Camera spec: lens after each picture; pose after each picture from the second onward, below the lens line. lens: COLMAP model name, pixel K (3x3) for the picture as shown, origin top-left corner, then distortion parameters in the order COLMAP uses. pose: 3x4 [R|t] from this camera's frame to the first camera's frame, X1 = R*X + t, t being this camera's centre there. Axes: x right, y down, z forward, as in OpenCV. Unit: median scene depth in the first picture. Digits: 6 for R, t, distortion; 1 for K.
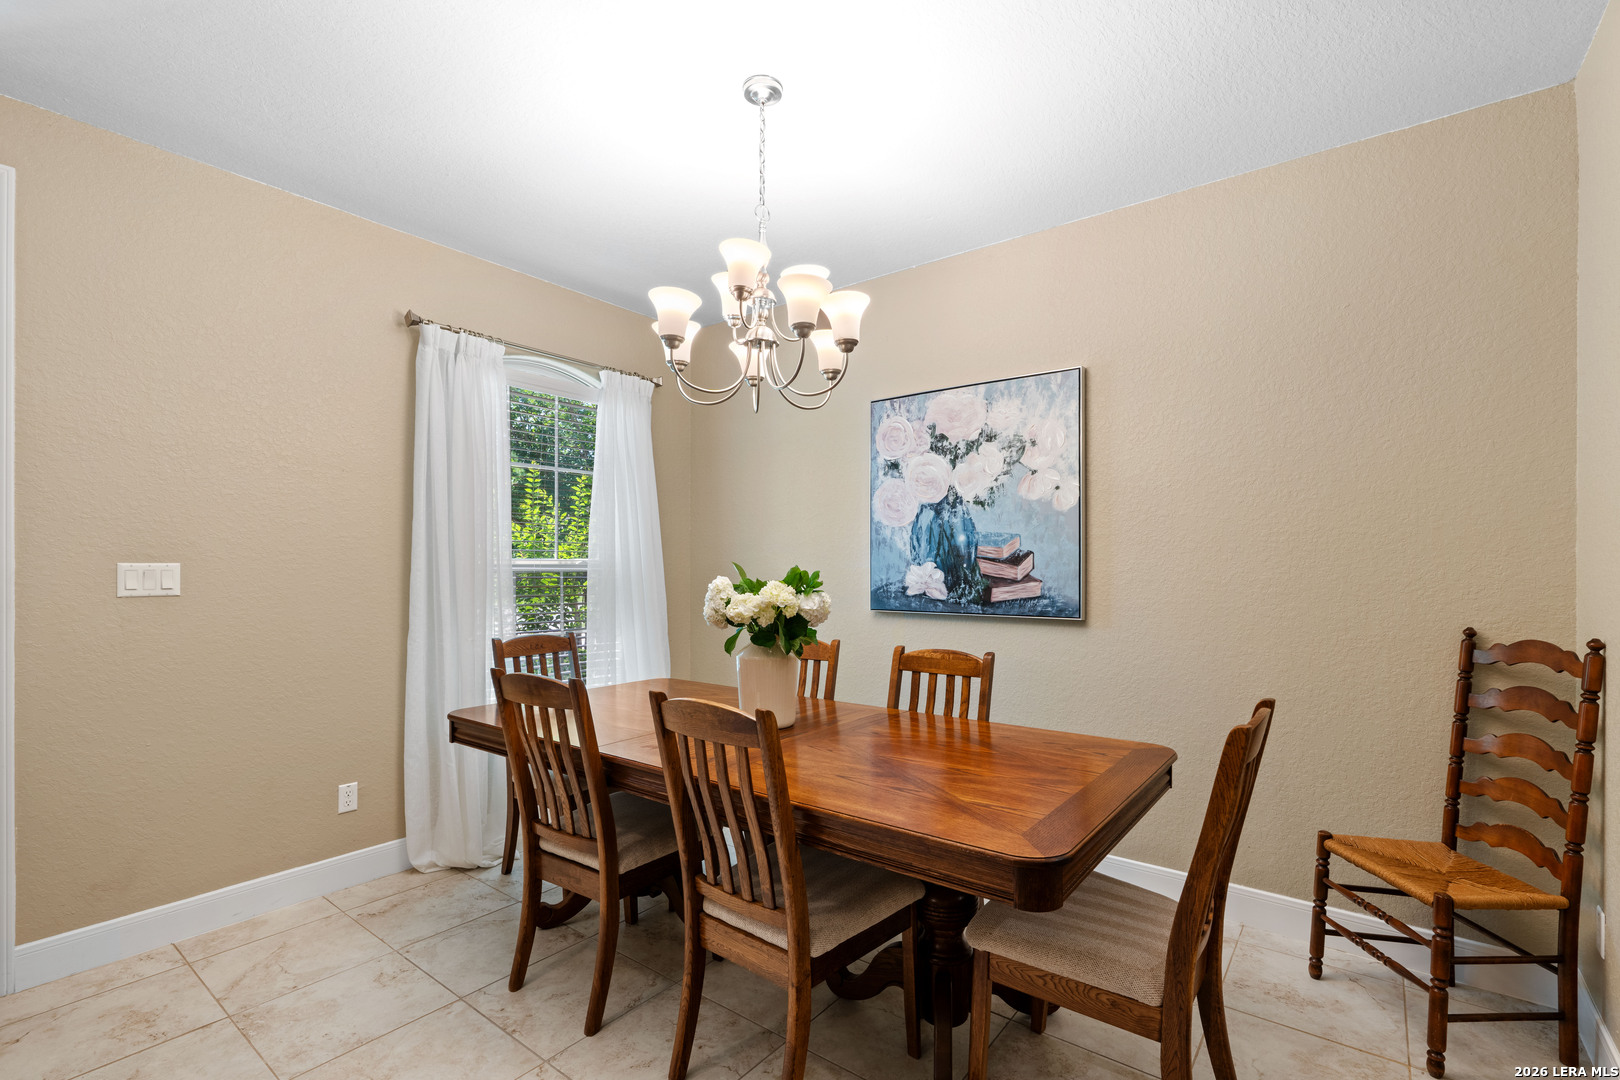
lens RADIAL K [[732.1, 0, 807.5], [0, 732.1, 561.4], [0, 0, 1]] dist [-0.002654, -0.000187]
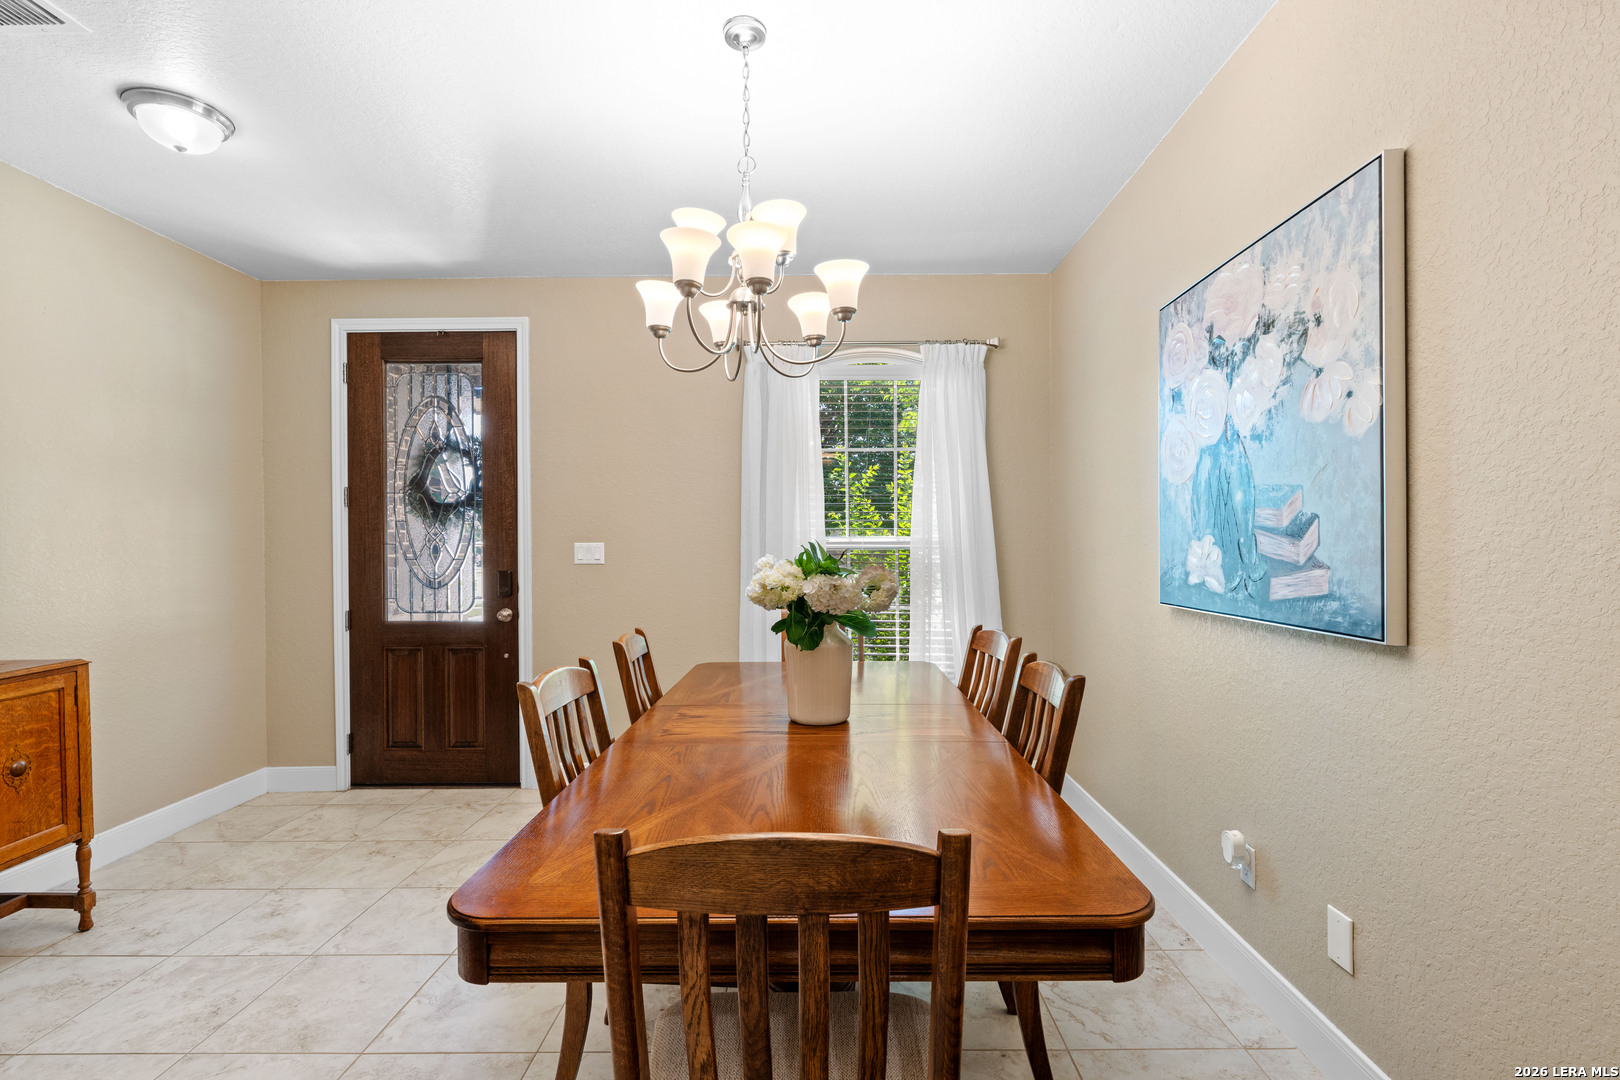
lens RADIAL K [[719.2, 0, 818.4], [0, 719.2, 547.3], [0, 0, 1]] dist [-0.009193, -0.000210]
pose [[0.619761, 0.000223, -0.784791, 0.483392], [0.010073, 0.999915, 0.008239, 0.003075], [0.784726, -0.013011, 0.619706, 0.347341]]
